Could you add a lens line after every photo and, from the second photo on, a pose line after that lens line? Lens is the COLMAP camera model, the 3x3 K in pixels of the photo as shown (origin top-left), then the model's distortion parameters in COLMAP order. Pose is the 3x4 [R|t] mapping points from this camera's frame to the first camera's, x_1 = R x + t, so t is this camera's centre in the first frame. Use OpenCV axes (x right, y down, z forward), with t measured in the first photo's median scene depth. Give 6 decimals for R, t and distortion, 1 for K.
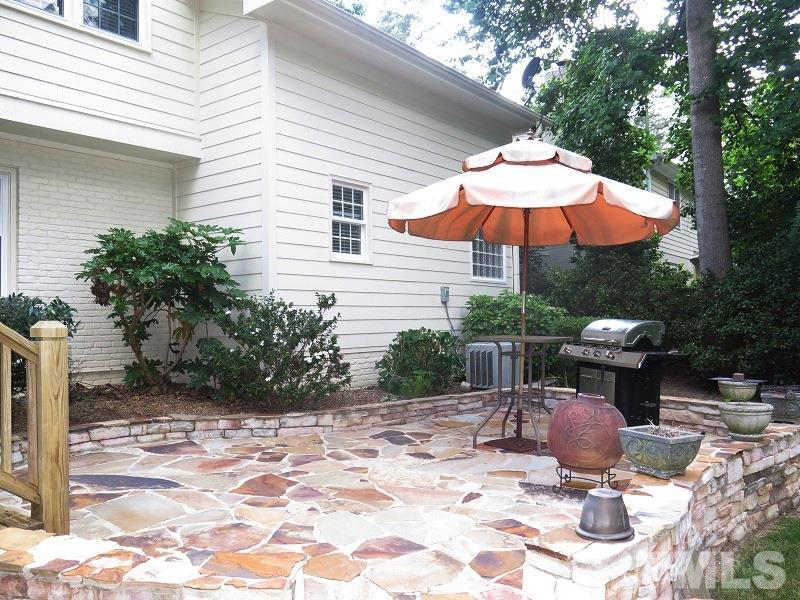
lens RADIAL K [[680.0, 0, 401.7], [0, 680.0, 301.6], [0, 0, 1]] dist [-0.000820, 0.002893]
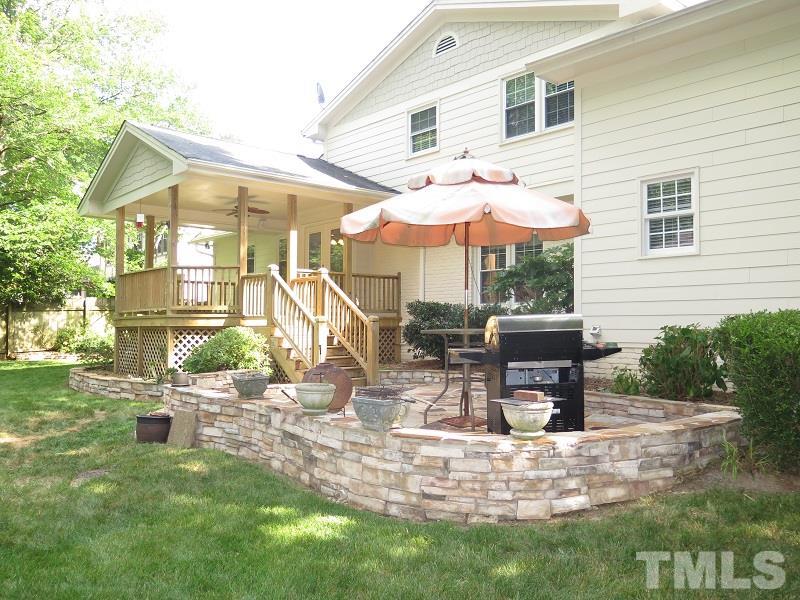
lens RADIAL K [[680.0, 0, 401.4], [0, 680.0, 300.1], [0, 0, 1]] dist [-0.000820, 0.002893]
pose [[-0.190750, -0.012583, -0.981558, 0.974482], [0.040689, 0.998957, -0.020714, 0.010955], [0.980795, -0.043890, -0.190039, 0.804580]]
